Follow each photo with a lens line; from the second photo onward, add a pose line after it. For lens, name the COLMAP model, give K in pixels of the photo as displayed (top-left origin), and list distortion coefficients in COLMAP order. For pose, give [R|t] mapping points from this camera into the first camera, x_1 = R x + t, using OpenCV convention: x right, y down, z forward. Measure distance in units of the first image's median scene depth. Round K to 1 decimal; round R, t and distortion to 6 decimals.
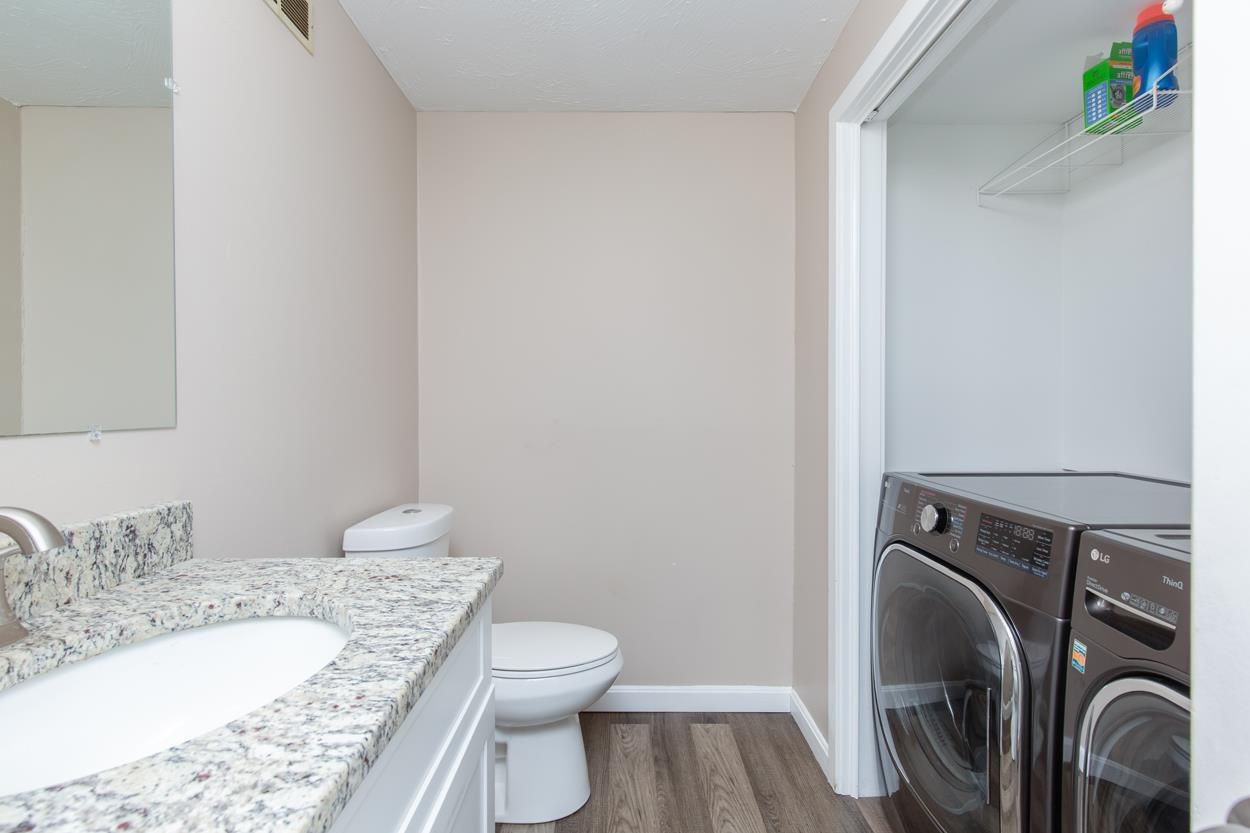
lens RADIAL K [[552.6, 0, 652.4], [0, 552.6, 413.6], [0, 0, 1]] dist [0.000539, 0.000454]
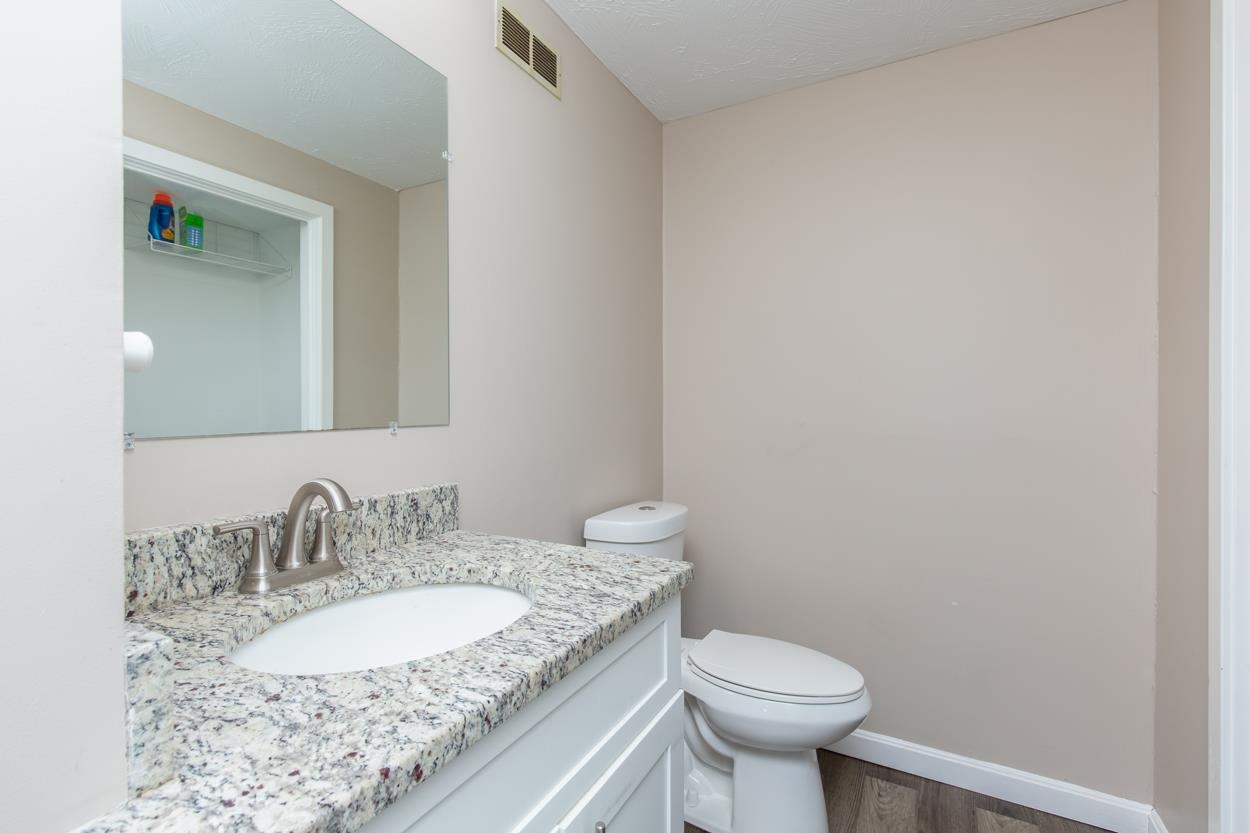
lens RADIAL K [[580.8, 0, 618.7], [0, 580.8, 413.7], [0, 0, 1]] dist [0.003538, -0.000717]
pose [[0.863958, 0.007866, -0.503502, 0.181435], [-0.009482, 0.999955, -0.000649, -0.004298], [0.503475, 0.005335, 0.863994, 0.054995]]
